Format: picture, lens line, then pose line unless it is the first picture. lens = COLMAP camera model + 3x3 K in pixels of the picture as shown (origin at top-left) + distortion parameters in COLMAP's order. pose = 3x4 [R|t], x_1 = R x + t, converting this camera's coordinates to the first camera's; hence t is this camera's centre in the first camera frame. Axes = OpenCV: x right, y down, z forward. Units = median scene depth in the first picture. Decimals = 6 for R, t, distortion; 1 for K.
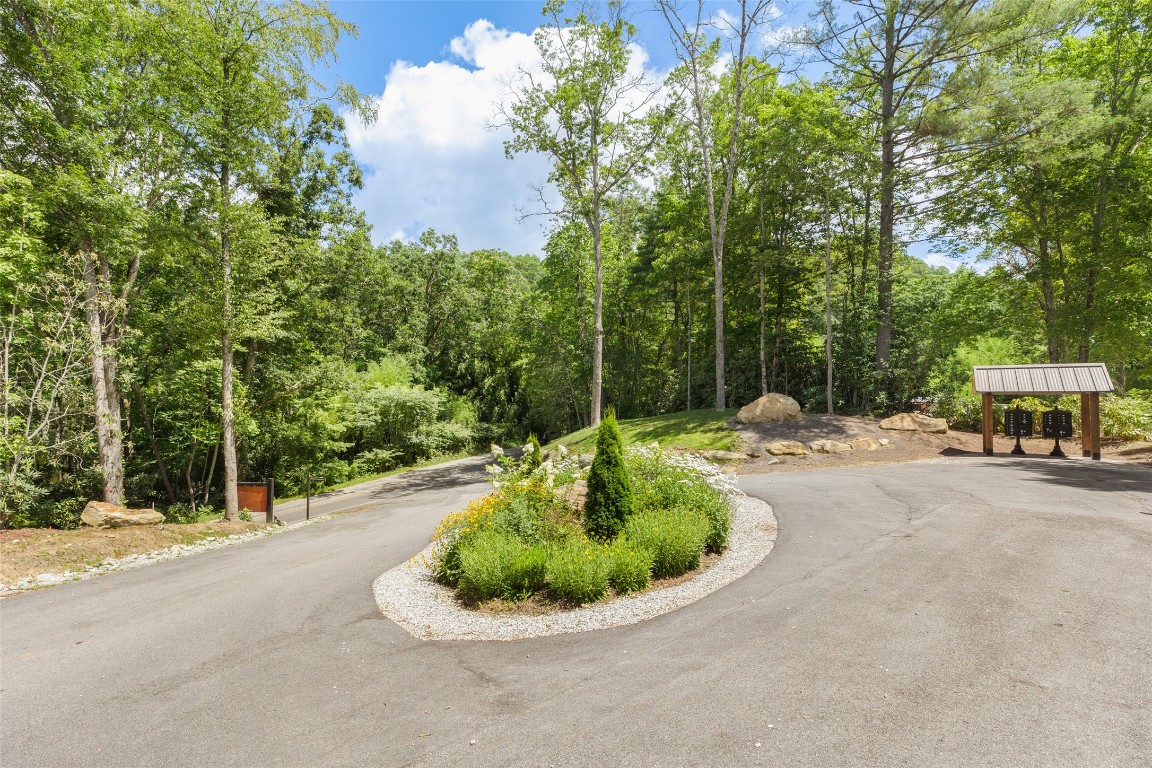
lens RADIAL K [[608.3, 0, 574.5], [0, 608.3, 371.6], [0, 0, 1]] dist [-0.000186, -0.000506]
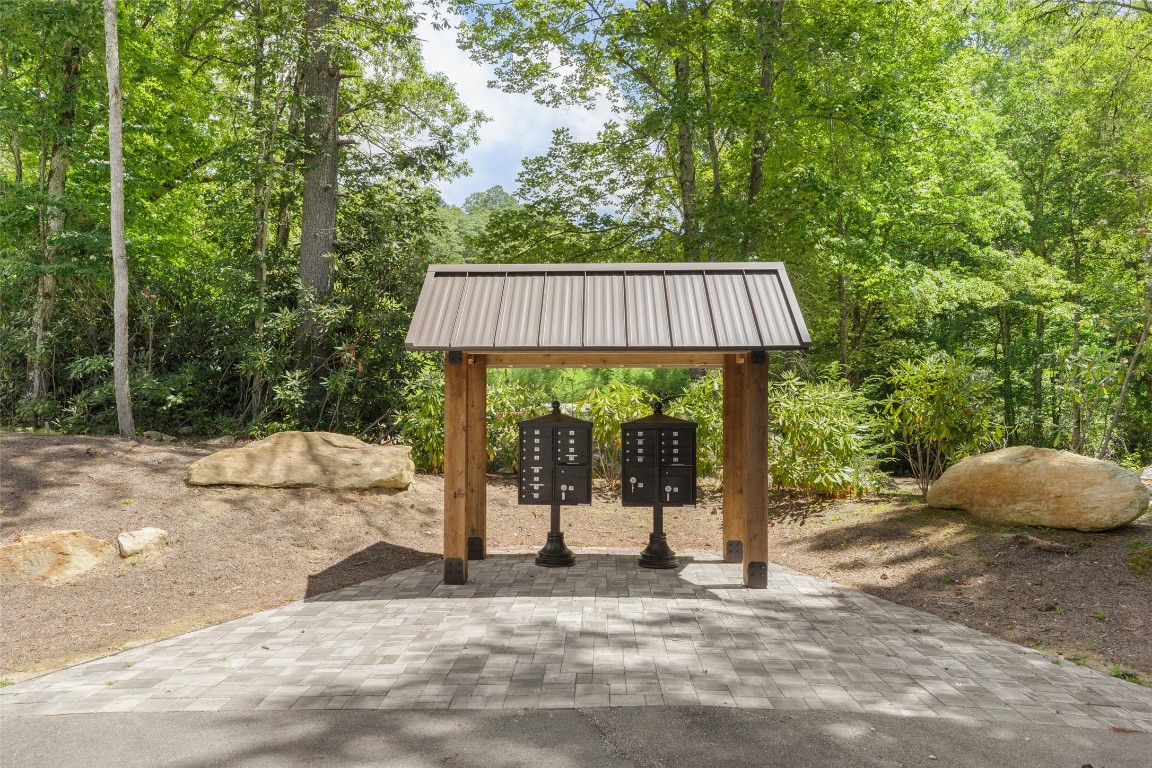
lens RADIAL K [[871.7, 0, 576.6], [0, 871.7, 389.5], [0, 0, 1]] dist [0.011802, 0.001457]
pose [[0.875578, 0.013054, 0.482901, 0.530558], [-0.021120, 0.999713, 0.011268, 0.044970], [-0.482615, -0.020065, 0.875603, 0.619829]]
